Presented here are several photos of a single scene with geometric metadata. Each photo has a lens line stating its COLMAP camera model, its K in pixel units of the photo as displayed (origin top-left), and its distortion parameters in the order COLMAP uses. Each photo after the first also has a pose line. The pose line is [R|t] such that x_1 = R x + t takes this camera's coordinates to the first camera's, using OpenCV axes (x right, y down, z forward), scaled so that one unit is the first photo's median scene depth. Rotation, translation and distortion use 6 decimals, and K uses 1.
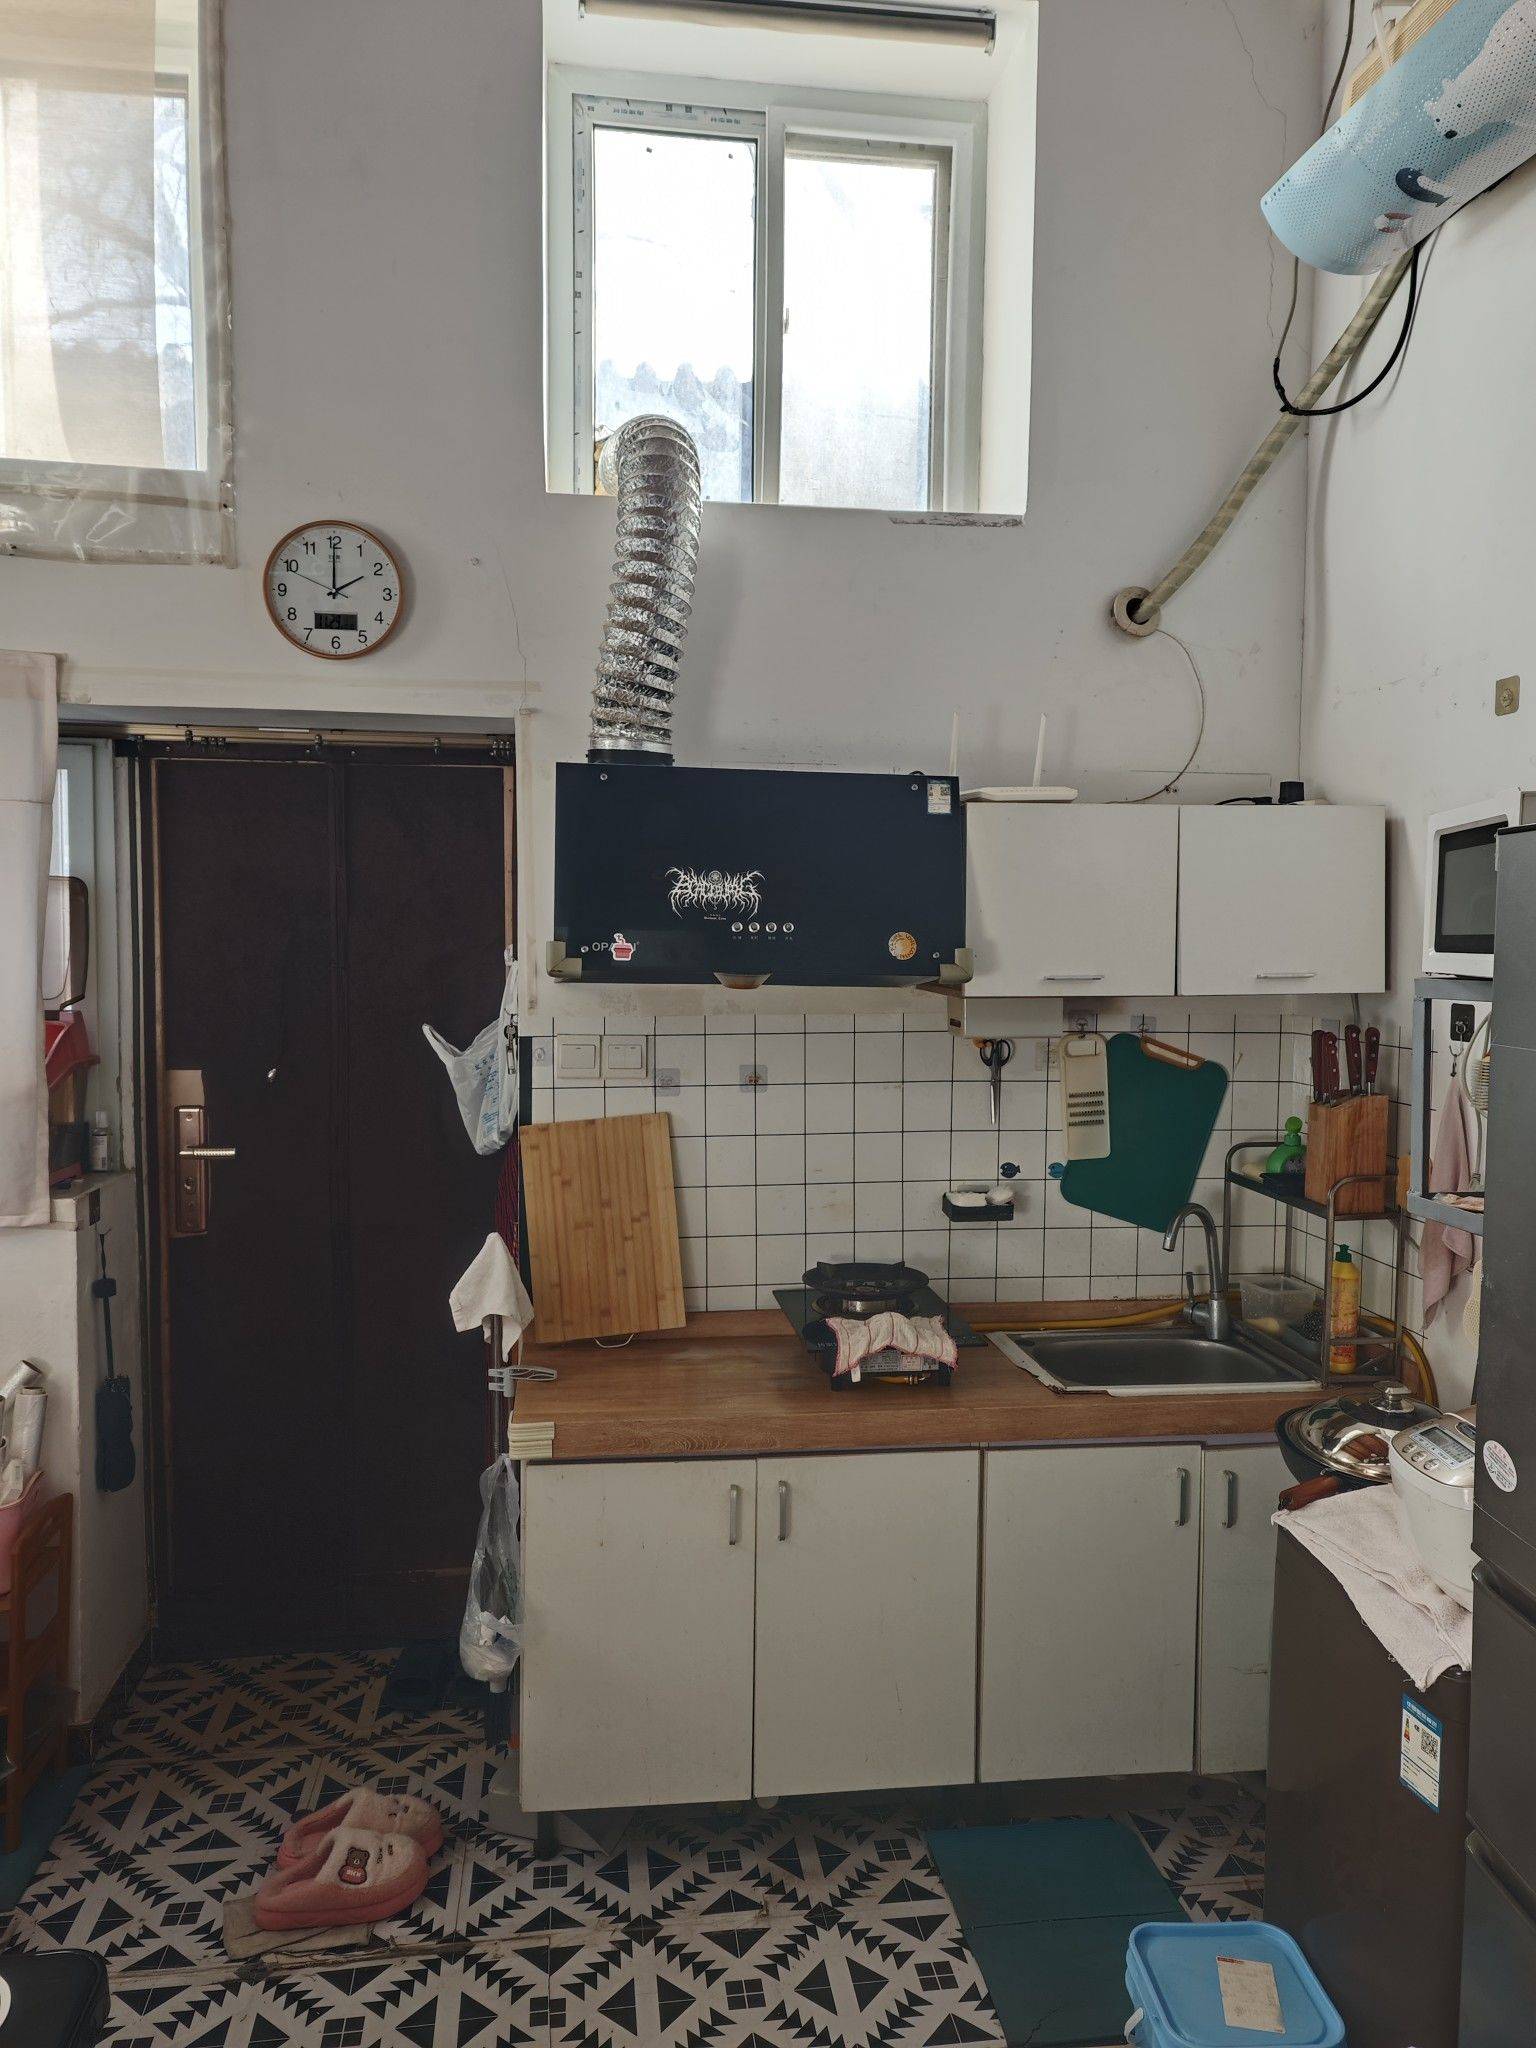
lens RADIAL K [[1423.6, 0, 781.1], [0, 1423.6, 1017.3], [0, 0, 1]] dist [0.024012, 0.005172]
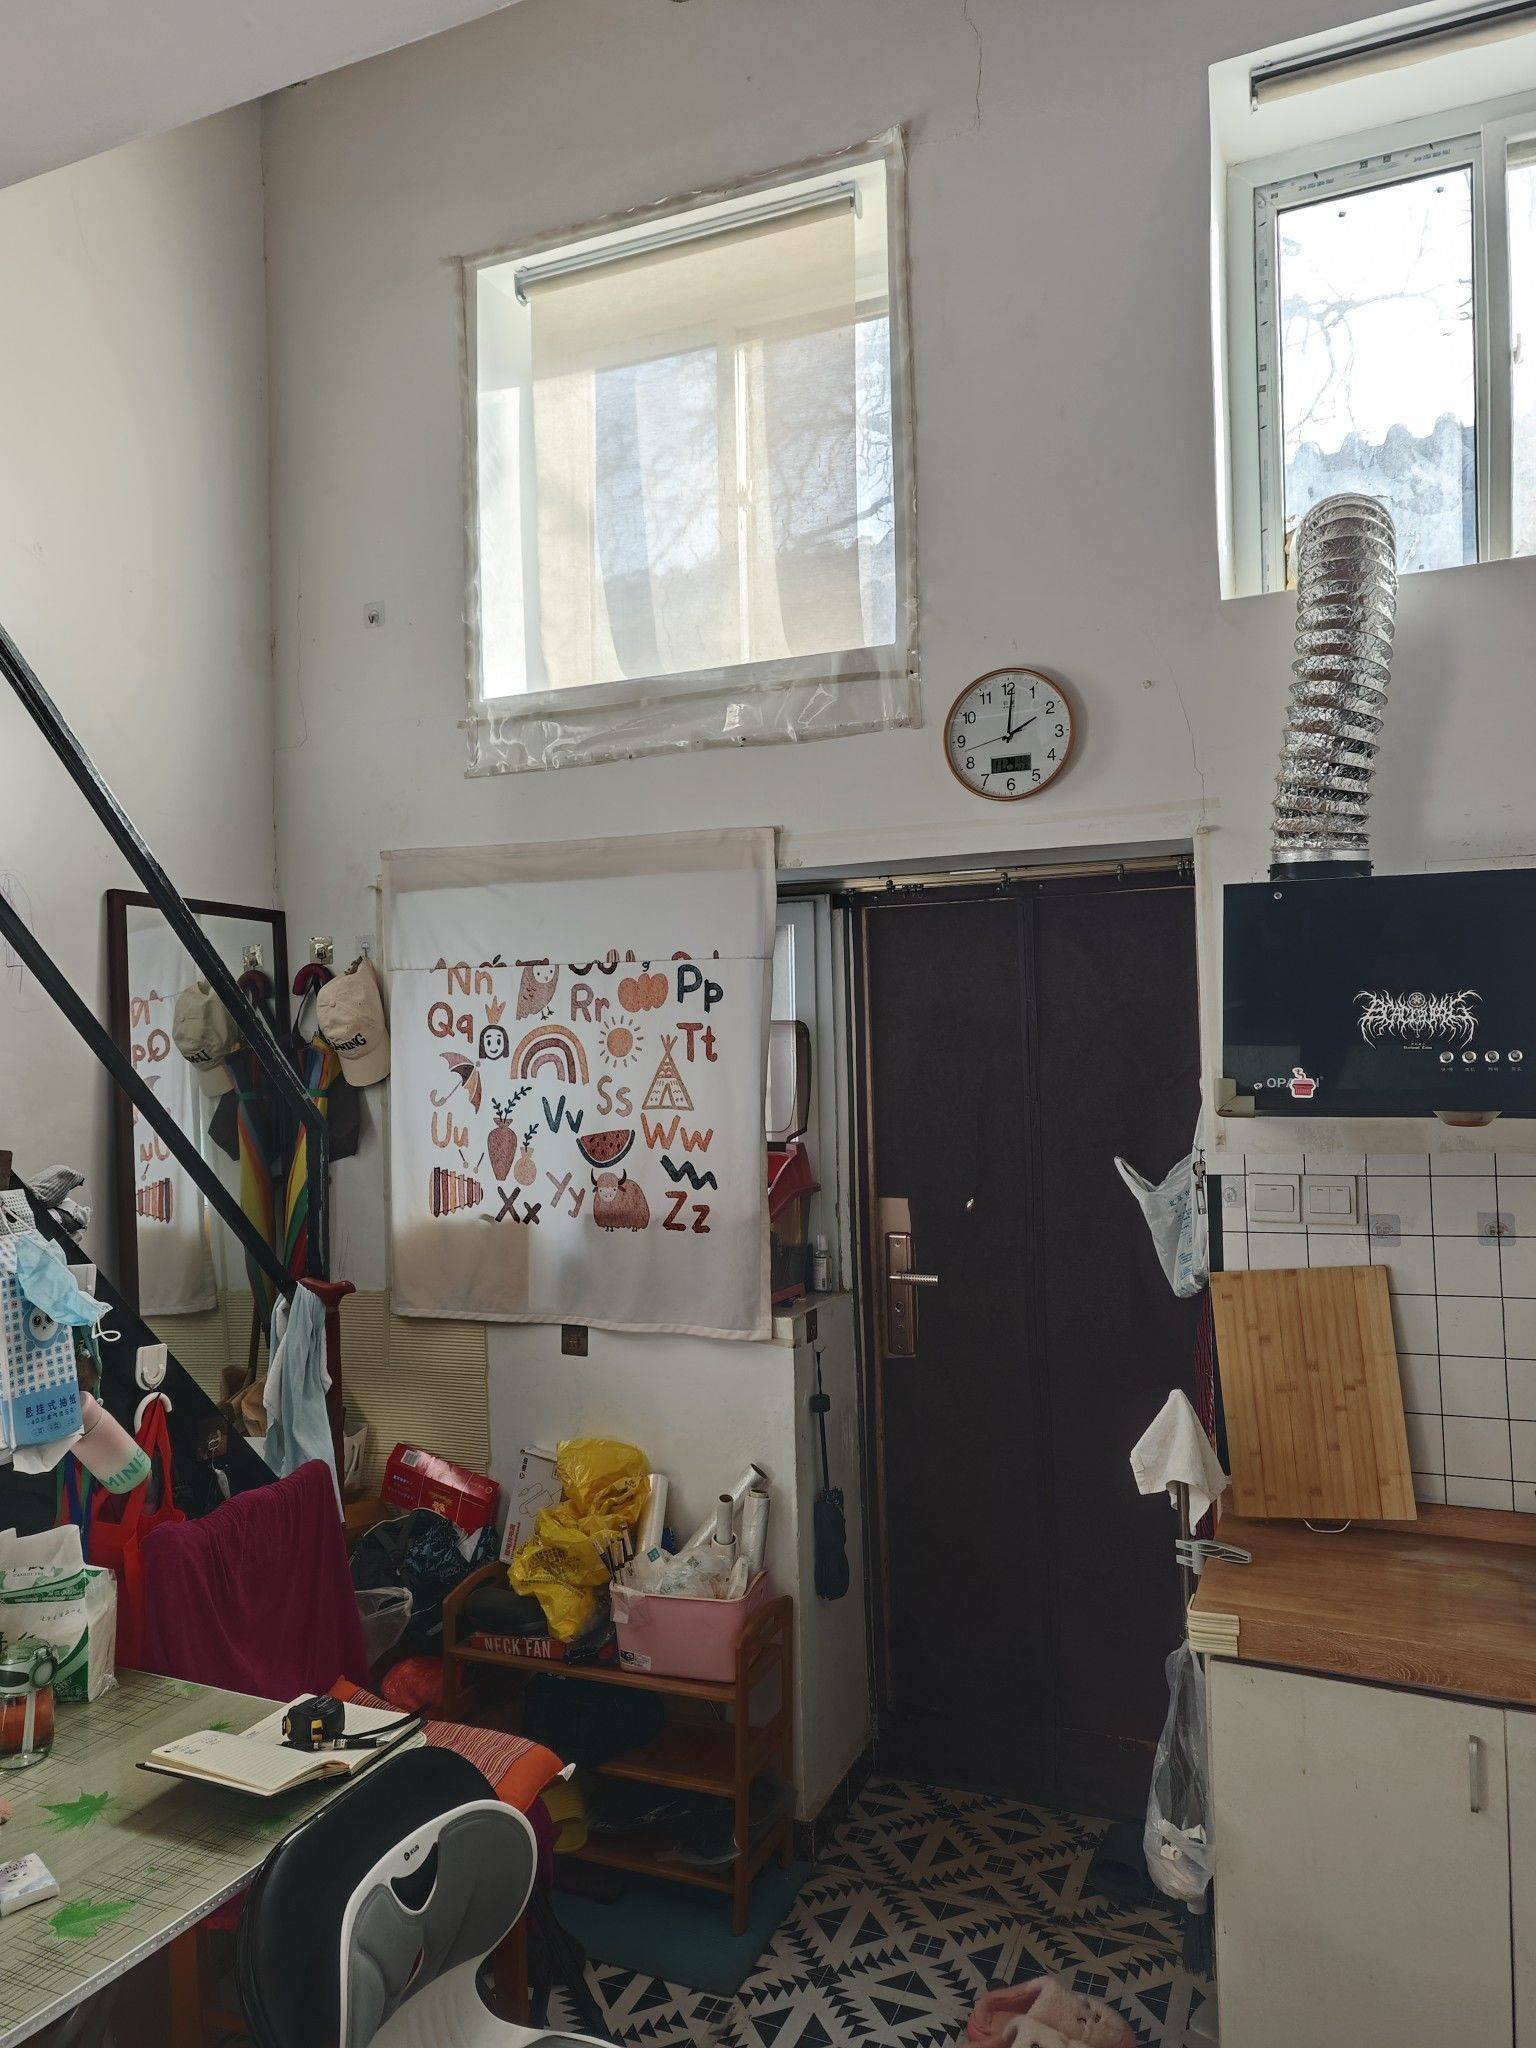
lens RADIAL K [[1423.6, 0, 763.5], [0, 1423.6, 1021.4], [0, 0, 1]] dist [0.024012, 0.005172]
pose [[0.859219, -0.037072, -0.510262, 0.048694], [0.000451, 0.997426, -0.071705, -0.020553], [0.511607, 0.061380, 0.857024, 0.048577]]
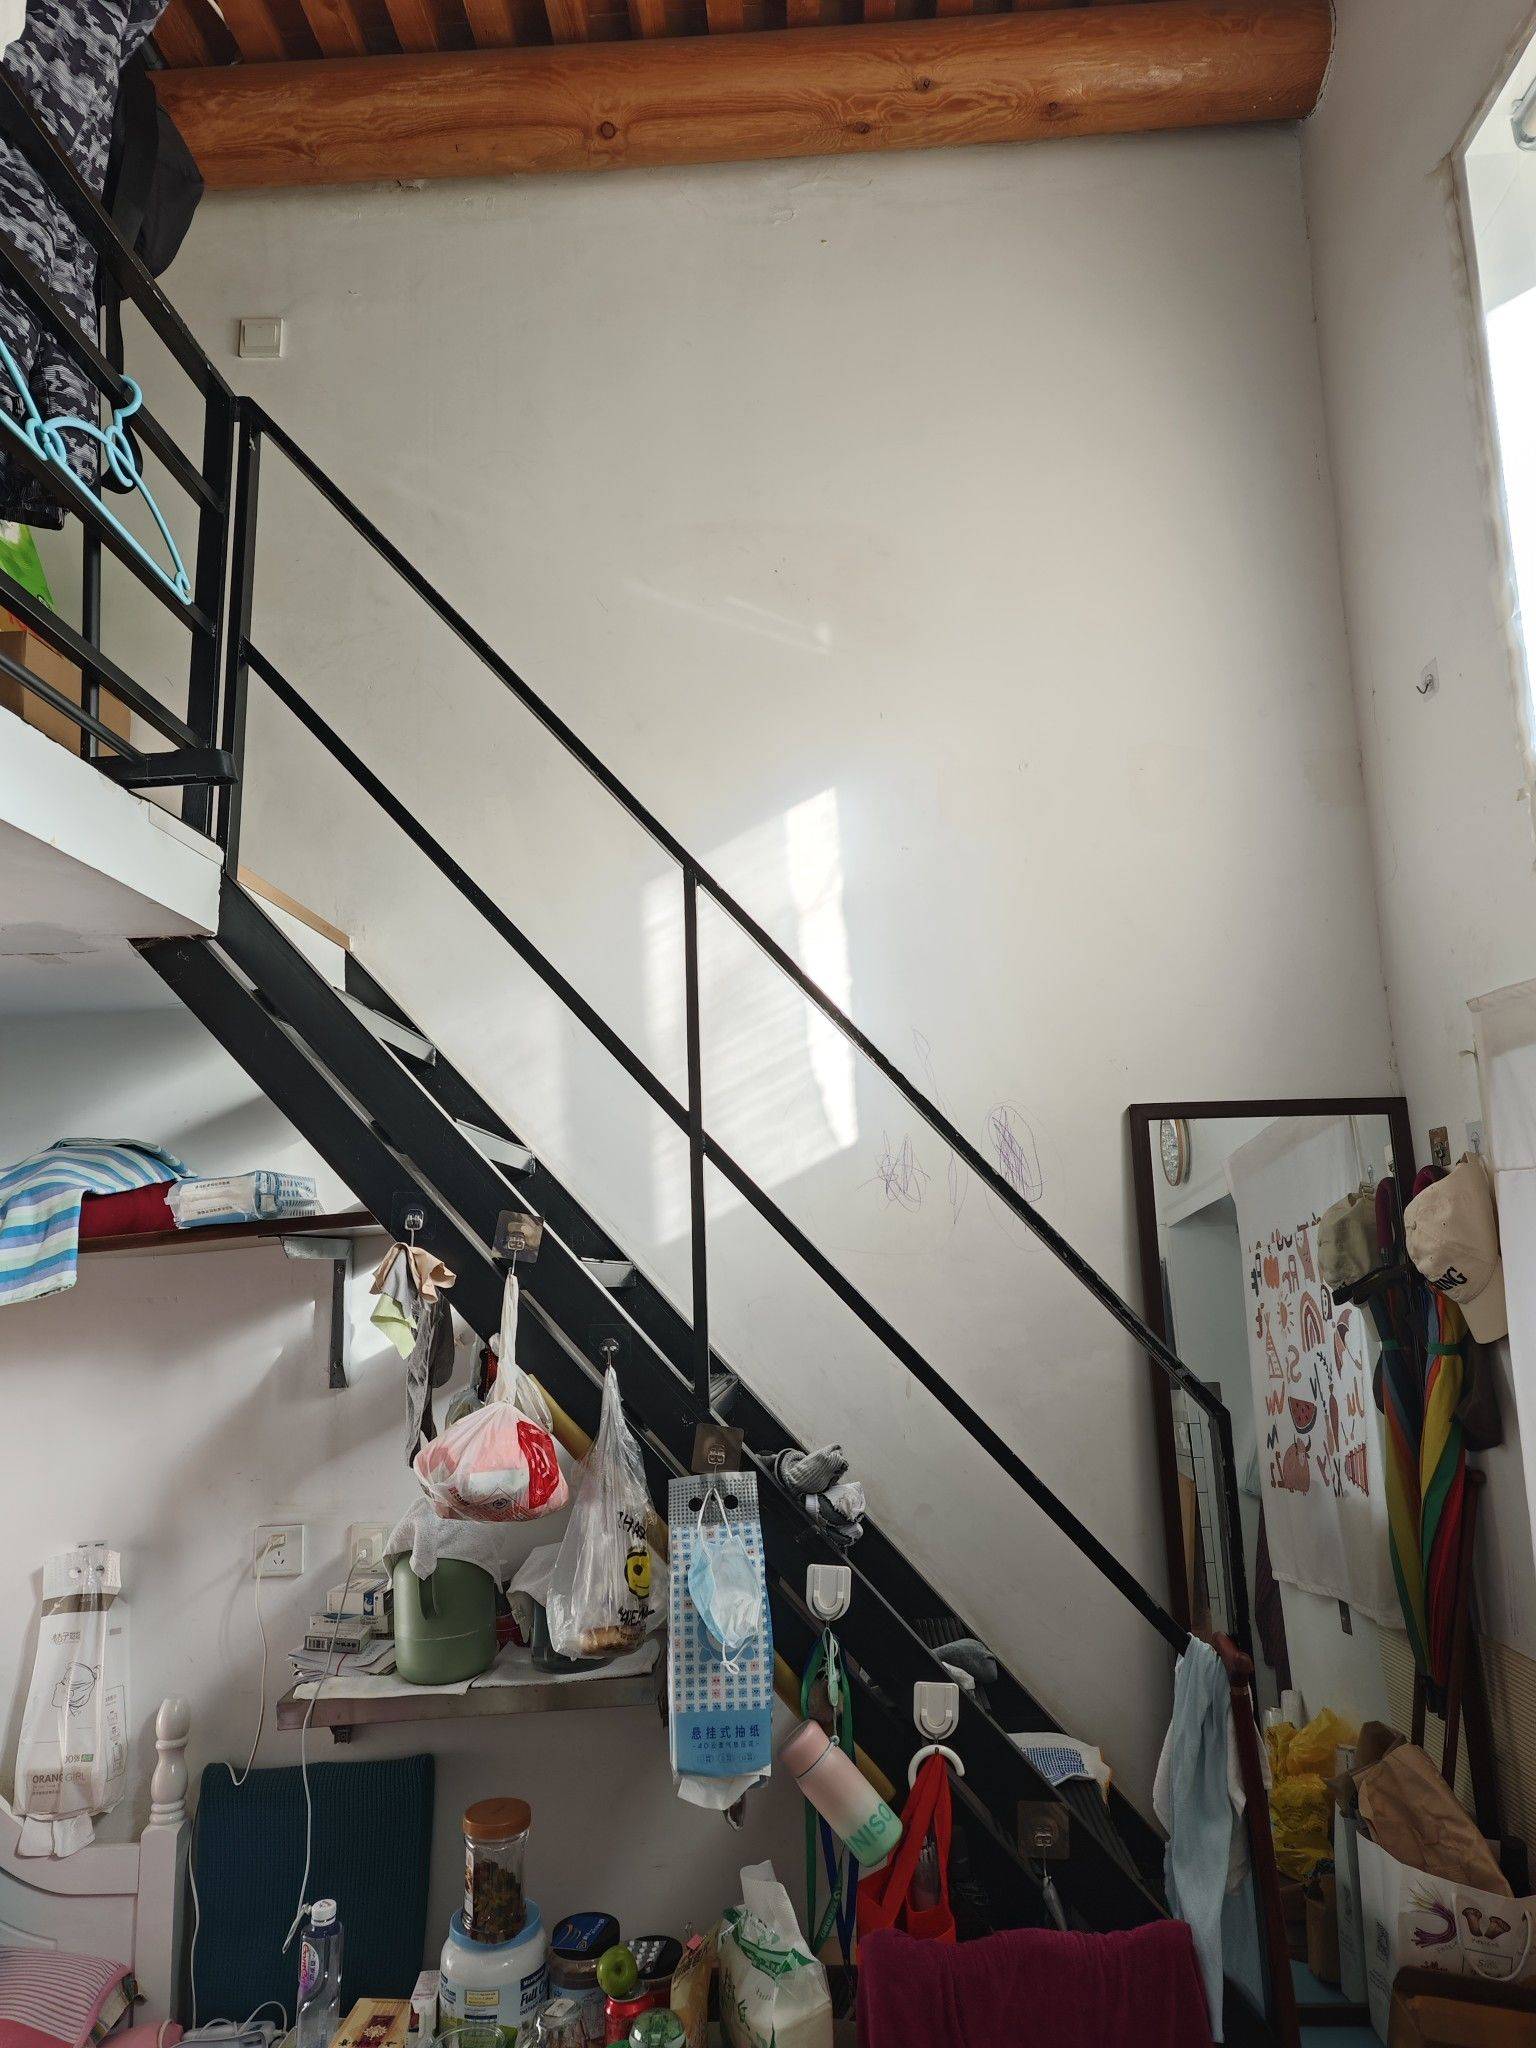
lens RADIAL K [[1423.6, 0, 810.6], [0, 1423.6, 1016.3], [0, 0, 1]] dist [0.024012, 0.005172]
pose [[-0.159849, -0.173177, -0.971832, 0.042107], [-0.018056, 0.984840, -0.172525, -0.085263], [0.986976, -0.010031, -0.160553, 0.629925]]
